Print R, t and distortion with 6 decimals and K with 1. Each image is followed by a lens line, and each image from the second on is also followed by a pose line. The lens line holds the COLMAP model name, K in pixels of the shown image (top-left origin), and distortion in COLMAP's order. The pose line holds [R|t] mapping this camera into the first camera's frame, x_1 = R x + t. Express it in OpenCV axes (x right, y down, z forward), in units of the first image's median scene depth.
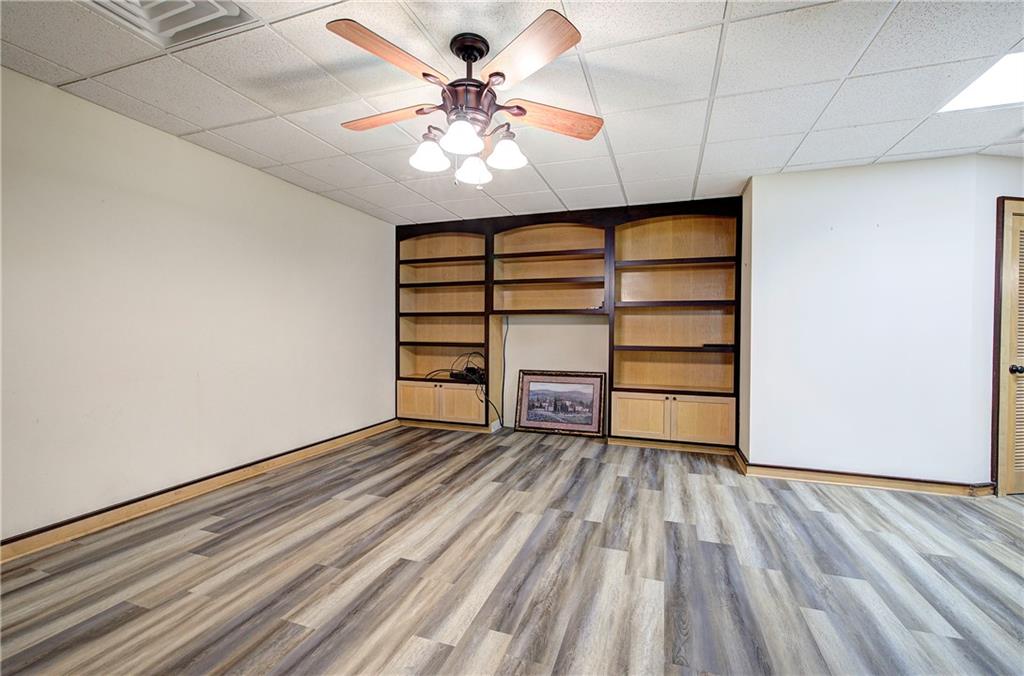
lens RADIAL K [[439.4, 0, 519.2], [0, 439.4, 336.3], [0, 0, 1]] dist [0.002687, 0.000454]
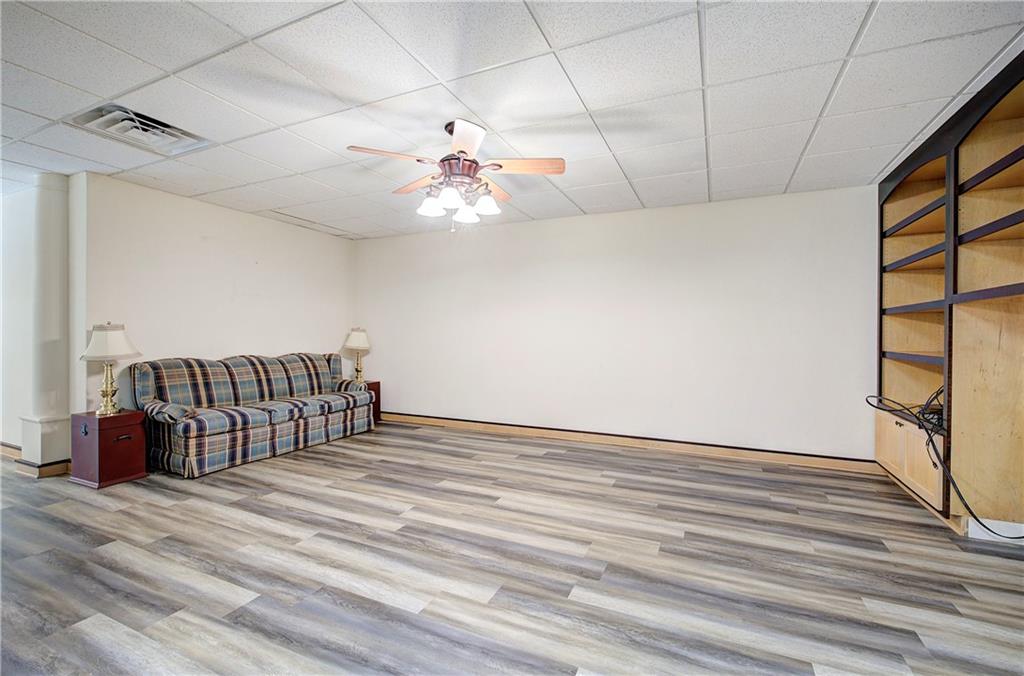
lens RADIAL K [[439.4, 0, 516.1], [0, 439.4, 336.6], [0, 0, 1]] dist [0.002687, 0.000454]
pose [[-0.121611, -0.004209, -0.992569, 0.840416], [-0.012645, 0.999916, -0.002691, -0.001576], [0.992497, 0.012224, -0.121654, 0.918238]]
